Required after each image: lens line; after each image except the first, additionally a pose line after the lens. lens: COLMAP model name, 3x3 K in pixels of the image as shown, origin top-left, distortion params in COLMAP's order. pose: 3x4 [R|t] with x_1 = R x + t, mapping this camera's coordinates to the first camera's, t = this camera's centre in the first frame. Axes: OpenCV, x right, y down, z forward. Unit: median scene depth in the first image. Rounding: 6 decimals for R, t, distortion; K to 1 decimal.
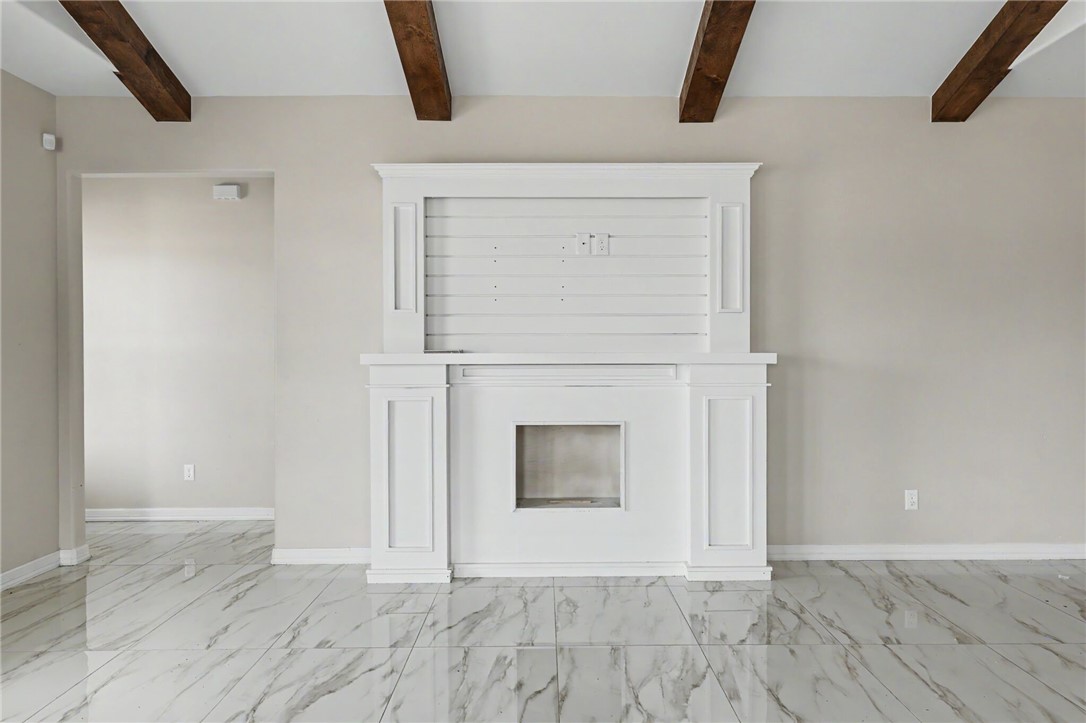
lens RADIAL K [[702.9, 0, 556.3], [0, 702.9, 359.2], [0, 0, 1]] dist [0.001590, 0.000555]
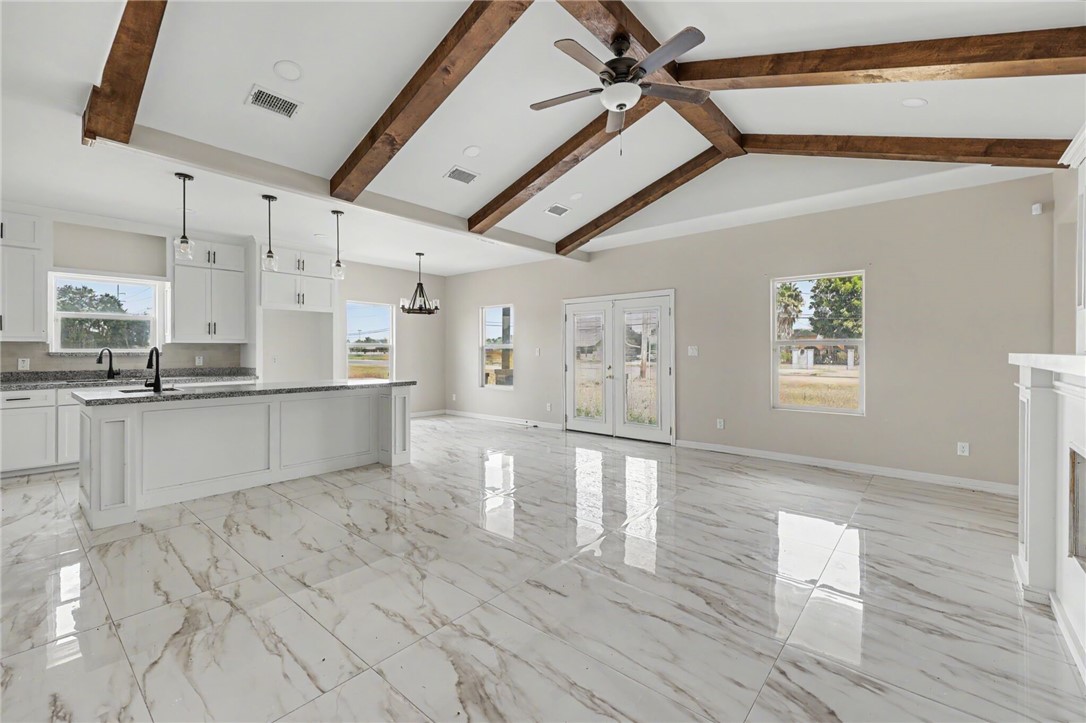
lens RADIAL K [[462.5, 0, 549.3], [0, 462.5, 350.2], [0, 0, 1]] dist [0.002150, 0.000476]
pose [[-0.657627, 0.002595, -0.753339, 0.720932], [-0.009692, 0.999882, 0.011906, -0.014539], [0.753281, 0.015131, -0.657525, 0.917820]]
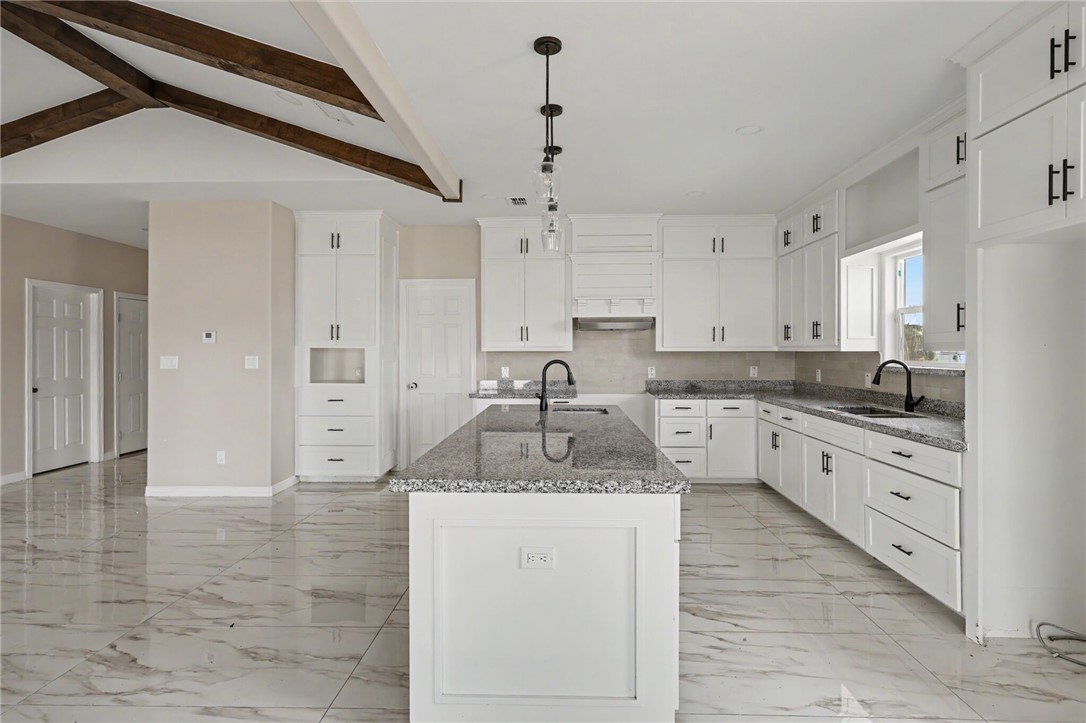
lens RADIAL K [[548.8, 0, 548.5], [0, 548.8, 349.9], [0, 0, 1]] dist [0.001809, -0.000163]
pose [[0.042069, 0.004940, 0.999102, -0.516718], [0.015529, 0.999864, -0.005598, -0.015279], [-0.998994, 0.015751, 0.041987, -0.415043]]
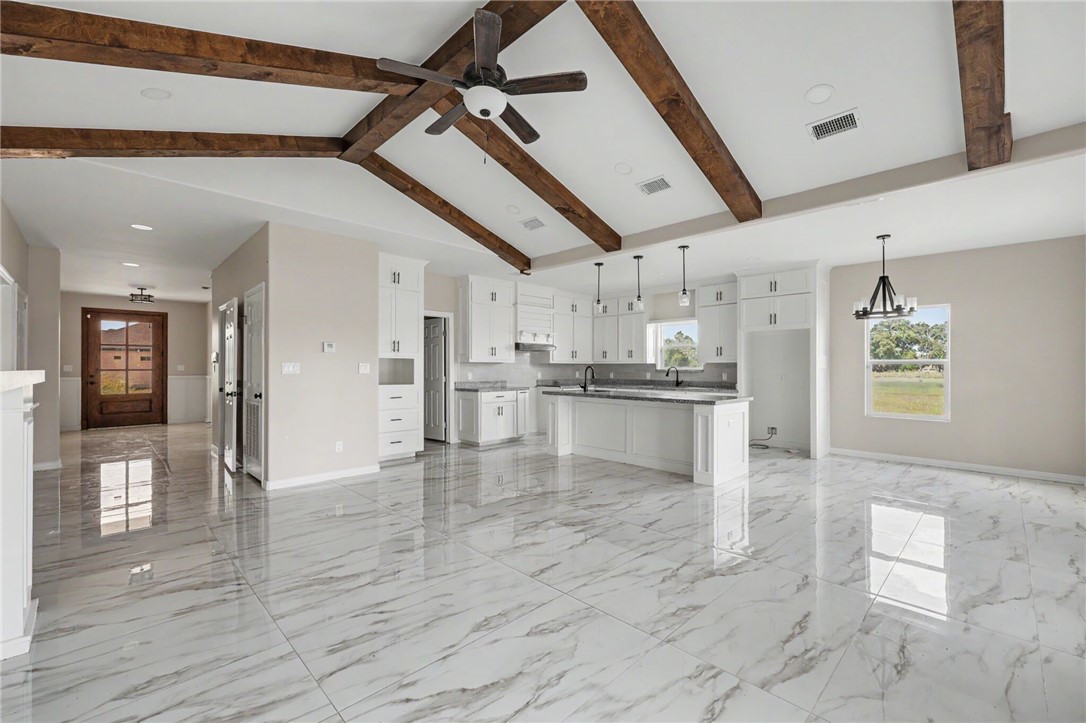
lens RADIAL K [[450.7, 0, 546.5], [0, 450.7, 364.8], [0, 0, 1]] dist [0.003399, 0.000574]
pose [[-0.691841, 0.006614, 0.722020, -0.604752], [0.010457, 0.999945, 0.000860, -0.009862], [-0.721974, 0.008145, -0.691872, 0.925050]]
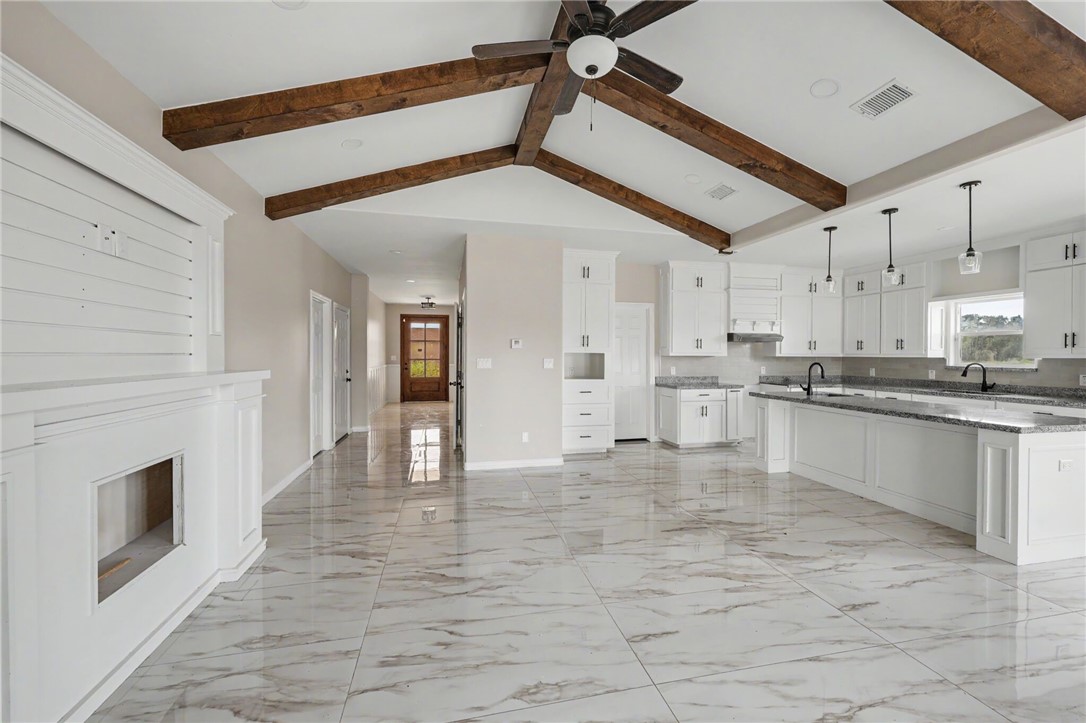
lens RADIAL K [[443.5, 0, 549.3], [0, 443.5, 357.1], [0, 0, 1]] dist [0.002626, 0.000089]
pose [[-0.212708, -0.004030, 0.977108, -0.590035], [0.009271, 0.999938, 0.006142, -0.032835], [-0.977072, 0.010365, -0.212657, 0.665623]]
